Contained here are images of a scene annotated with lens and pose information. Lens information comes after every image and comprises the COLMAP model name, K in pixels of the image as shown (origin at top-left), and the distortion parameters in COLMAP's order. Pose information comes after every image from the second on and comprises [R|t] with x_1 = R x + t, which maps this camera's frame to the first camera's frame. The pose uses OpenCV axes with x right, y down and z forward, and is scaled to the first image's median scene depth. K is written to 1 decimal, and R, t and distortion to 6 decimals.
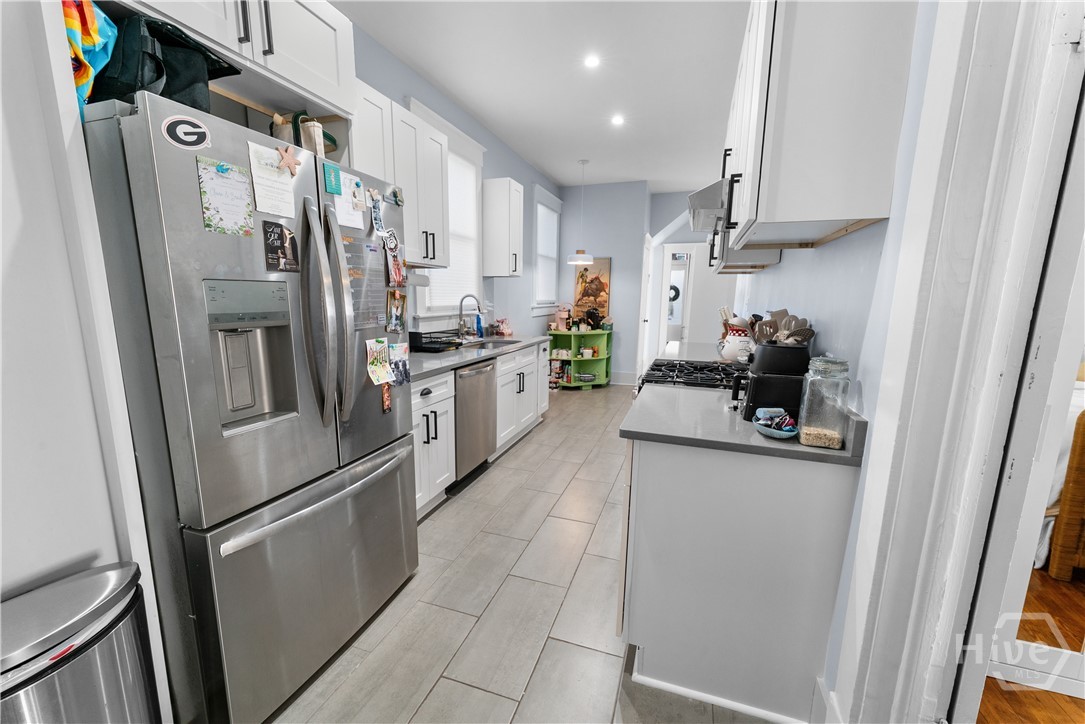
lens RADIAL K [[431.2, 0, 539.1], [0, 431.2, 369.4], [0, 0, 1]] dist [0.001797, 0.000189]
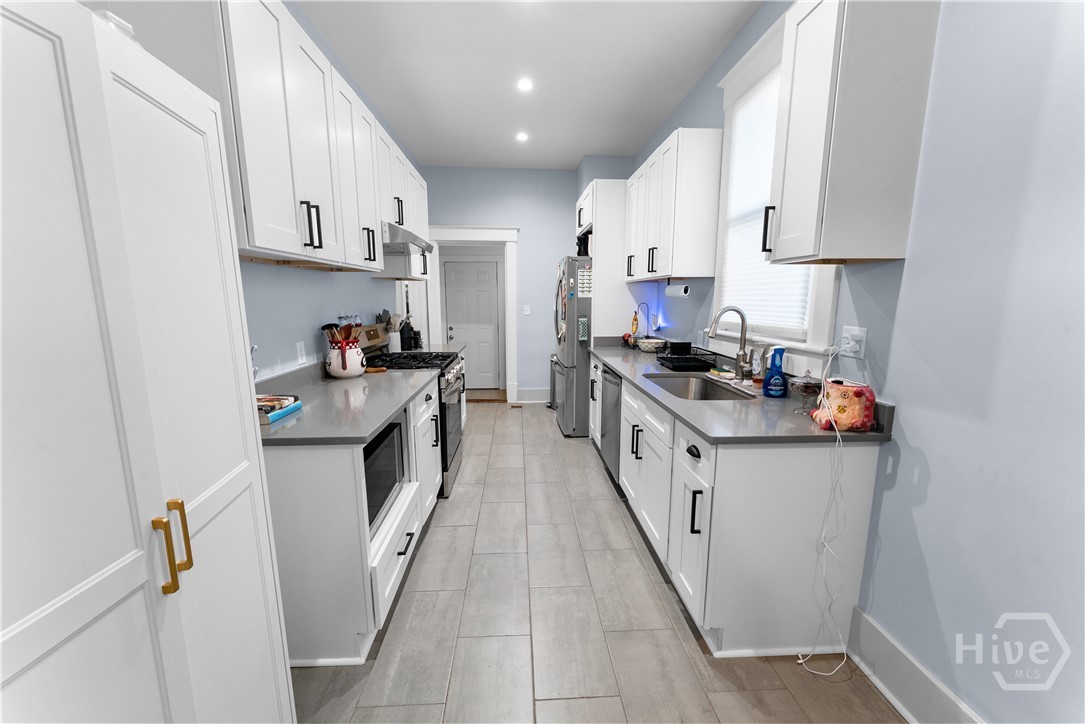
lens RADIAL K [[433.7, 0, 542.5], [0, 433.7, 362.0], [0, 0, 1]] dist [0.000011, -0.000004]
pose [[-0.920561, 0.048853, -0.387531, 0.204931], [-0.075061, 0.951530, 0.298255, -0.163638], [0.383318, 0.303651, -0.872275, 0.911145]]
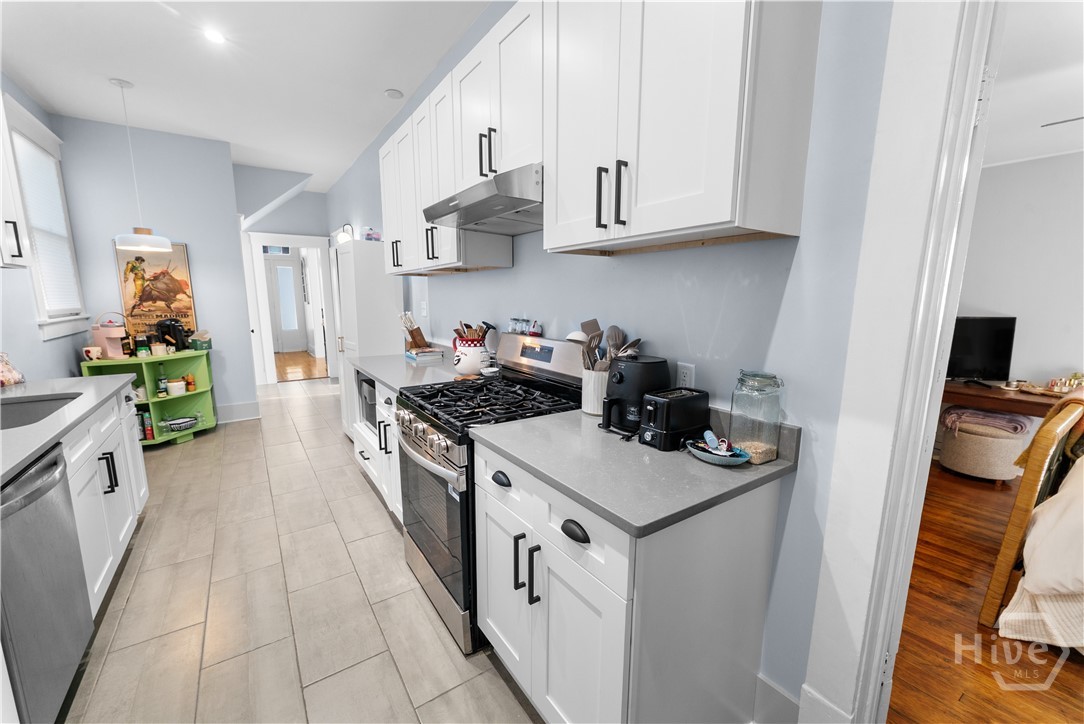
lens RADIAL K [[430.8, 0, 538.6], [0, 430.8, 369.4], [0, 0, 1]] dist [0.001797, 0.000189]
pose [[0.585072, -0.143451, 0.798194, -0.085806], [0.141155, 0.987221, 0.073958, -0.035521], [-0.798603, 0.069398, 0.597844, 0.162689]]
